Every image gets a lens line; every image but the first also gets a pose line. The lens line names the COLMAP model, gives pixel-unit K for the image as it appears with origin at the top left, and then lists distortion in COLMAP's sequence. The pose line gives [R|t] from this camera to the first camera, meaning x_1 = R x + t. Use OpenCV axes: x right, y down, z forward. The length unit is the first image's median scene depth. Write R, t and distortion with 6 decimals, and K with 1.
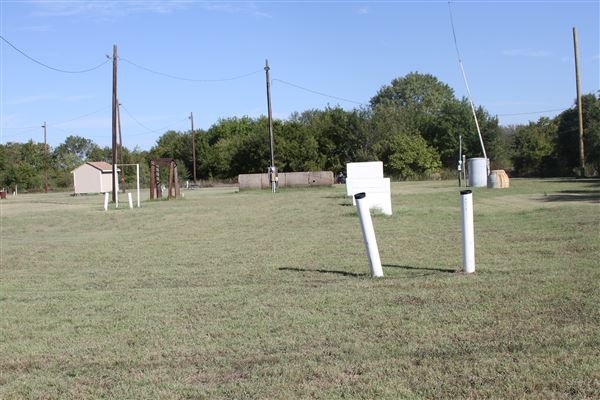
lens RADIAL K [[773.1, 0, 306.8], [0, 773.1, 182.8], [0, 0, 1]] dist [-0.134656, 0.000000]
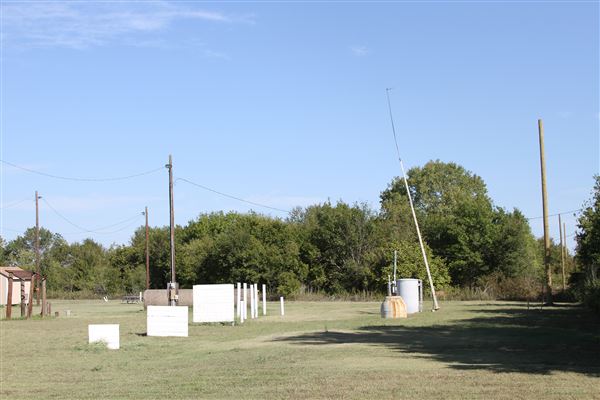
lens RADIAL K [[1039.2, 0, 290.3], [0, 1039.2, 215.8], [0, 0, 1]] dist [-0.035021, 0.000000]
pose [[0.994840, 0.020520, -0.099363, 0.142311], [-0.027679, 0.997077, -0.071213, -0.011745], [0.097611, 0.073595, 0.992500, -0.083149]]
